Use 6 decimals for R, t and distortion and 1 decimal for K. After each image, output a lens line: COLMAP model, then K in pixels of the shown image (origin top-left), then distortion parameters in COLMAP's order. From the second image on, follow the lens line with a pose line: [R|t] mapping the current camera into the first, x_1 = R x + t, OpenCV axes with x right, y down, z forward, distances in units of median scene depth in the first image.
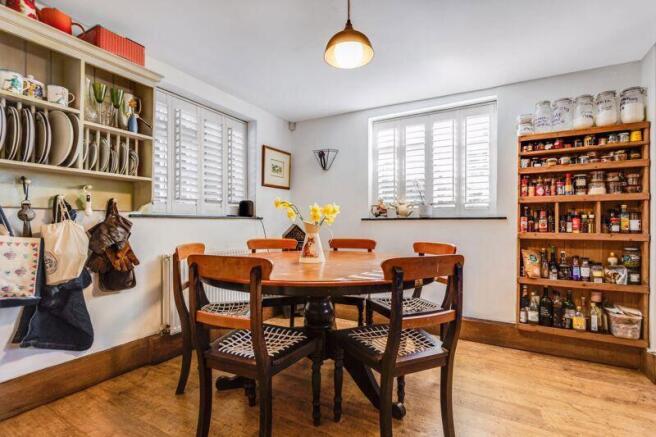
lens RADIAL K [[320.6, 0, 331.6], [0, 320.6, 218.9], [0, 0, 1]] dist [0.006056, 0.001123]
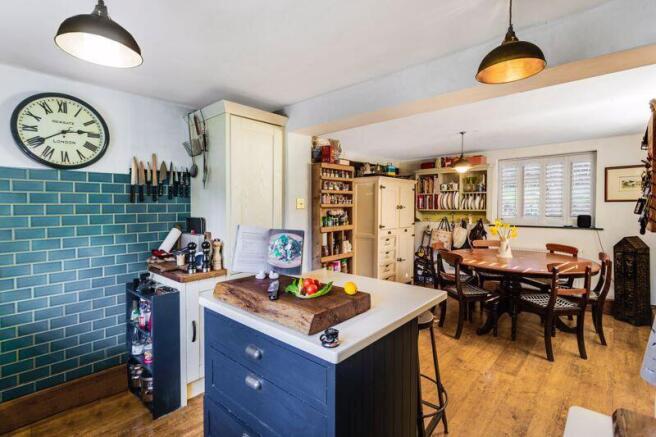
lens RADIAL K [[308.5, 0, 325.5], [0, 308.5, 213.7], [0, 0, 1]] dist [0.009272, 0.001181]
pose [[-0.255318, 0.027551, -0.966465, 1.433440], [0.023784, 0.999470, 0.022209, -0.133199], [0.966565, -0.017316, -0.255838, 0.344662]]
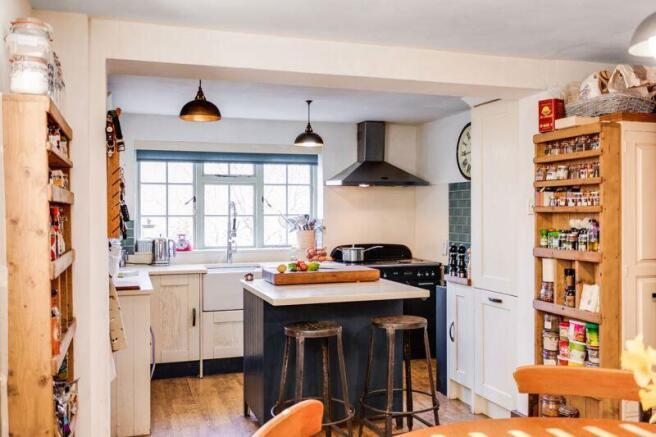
lens RADIAL K [[603.5, 0, 326.7], [0, 603.5, 214.7], [0, 0, 1]] dist [0.018514, 0.000000]
pose [[-0.728150, -0.000137, 0.685418, -0.189335], [-0.008597, 0.999923, -0.008933, -0.111487], [-0.685364, -0.012397, -0.728095, 1.272917]]
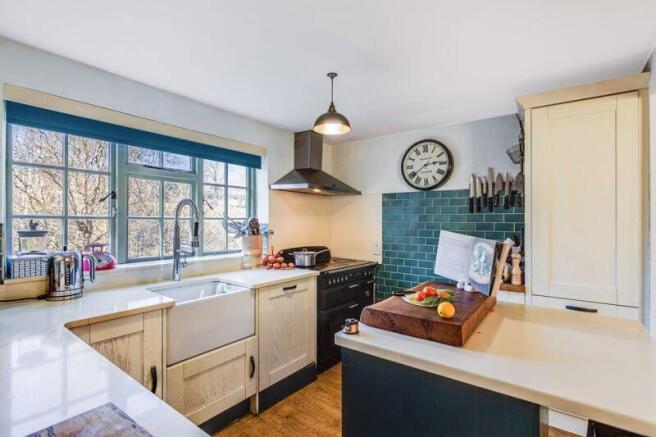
lens RADIAL K [[320.6, 0, 338.9], [0, 320.6, 224.5], [0, 0, 1]] dist [0.006056, 0.001123]
pose [[-0.988723, -0.008182, 0.149532, 0.966627], [-0.009530, 0.999920, -0.008301, -0.104172], [-0.149452, -0.009633, -0.988722, 0.740835]]
